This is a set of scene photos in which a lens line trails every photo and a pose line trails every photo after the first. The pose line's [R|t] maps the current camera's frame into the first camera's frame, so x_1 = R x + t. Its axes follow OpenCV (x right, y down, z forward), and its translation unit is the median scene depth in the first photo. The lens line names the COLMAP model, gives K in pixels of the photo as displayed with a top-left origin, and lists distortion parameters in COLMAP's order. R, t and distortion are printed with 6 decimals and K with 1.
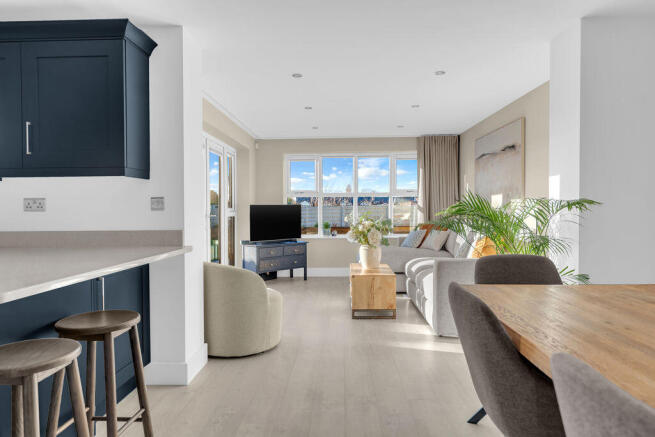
lens RADIAL K [[411.8, 0, 322.0], [0, 411.8, 219.4], [0, 0, 1]] dist [-0.003205, -0.005775]
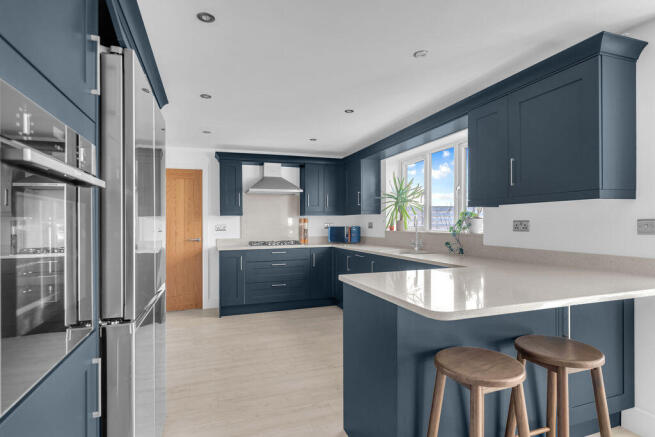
lens RADIAL K [[343.6, 0, 339.1], [0, 343.6, 221.4], [0, 0, 1]] dist [0.001359, -0.000771]
pose [[0.390095, 0.000463, -0.920774, 0.013206], [-0.018378, 0.999805, -0.007283, -0.032720], [0.920591, 0.019763, 0.390028, 0.127482]]
